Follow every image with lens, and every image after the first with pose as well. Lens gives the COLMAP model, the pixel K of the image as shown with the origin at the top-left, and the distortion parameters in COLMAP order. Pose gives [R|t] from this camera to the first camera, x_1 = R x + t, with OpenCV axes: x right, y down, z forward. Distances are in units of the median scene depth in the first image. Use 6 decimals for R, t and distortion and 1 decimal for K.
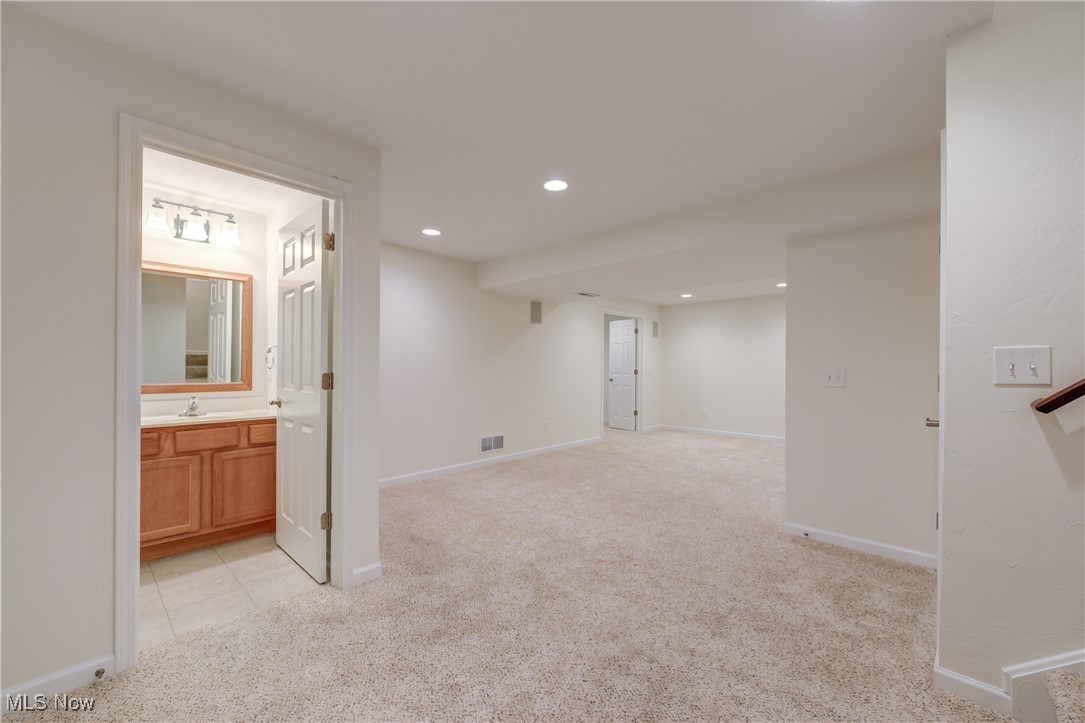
lens RADIAL K [[422.0, 0, 543.6], [0, 422.0, 367.4], [0, 0, 1]] dist [-0.000689, -0.000540]
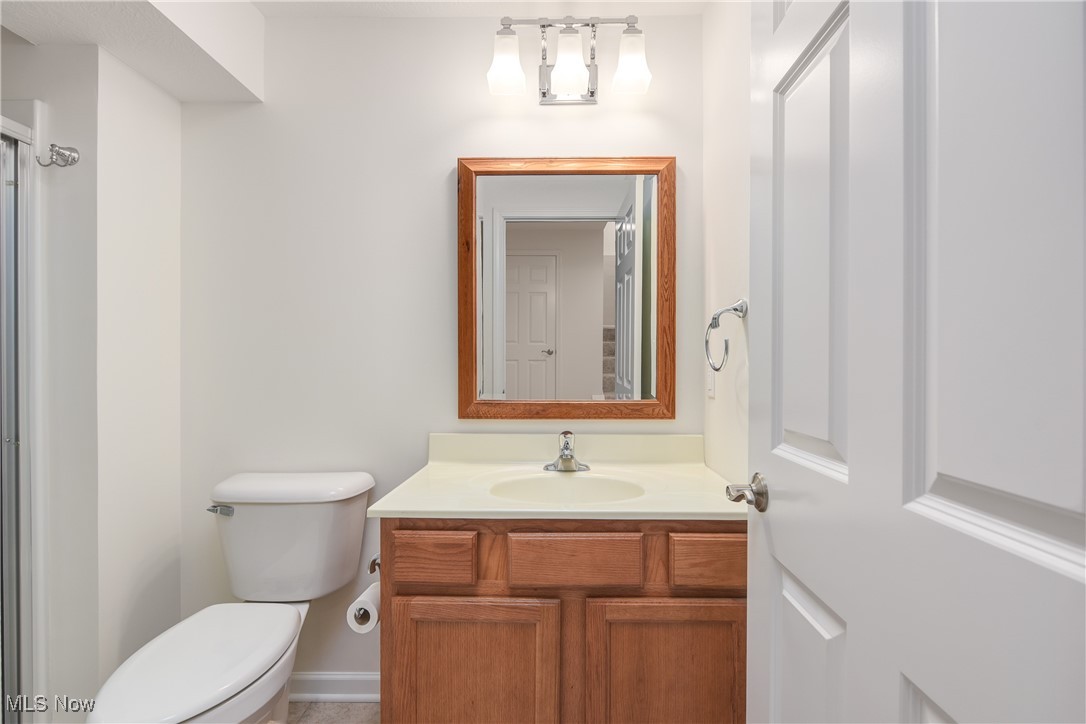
lens RADIAL K [[474.0, 0, 547.7], [0, 474.0, 366.7], [0, 0, 1]] dist [-0.001099, -0.000209]
pose [[0.650694, 0.000359, -0.759340, -0.470026], [0.002232, 0.999995, 0.002385, -0.001857], [0.759337, -0.003247, 0.650690, 0.675480]]
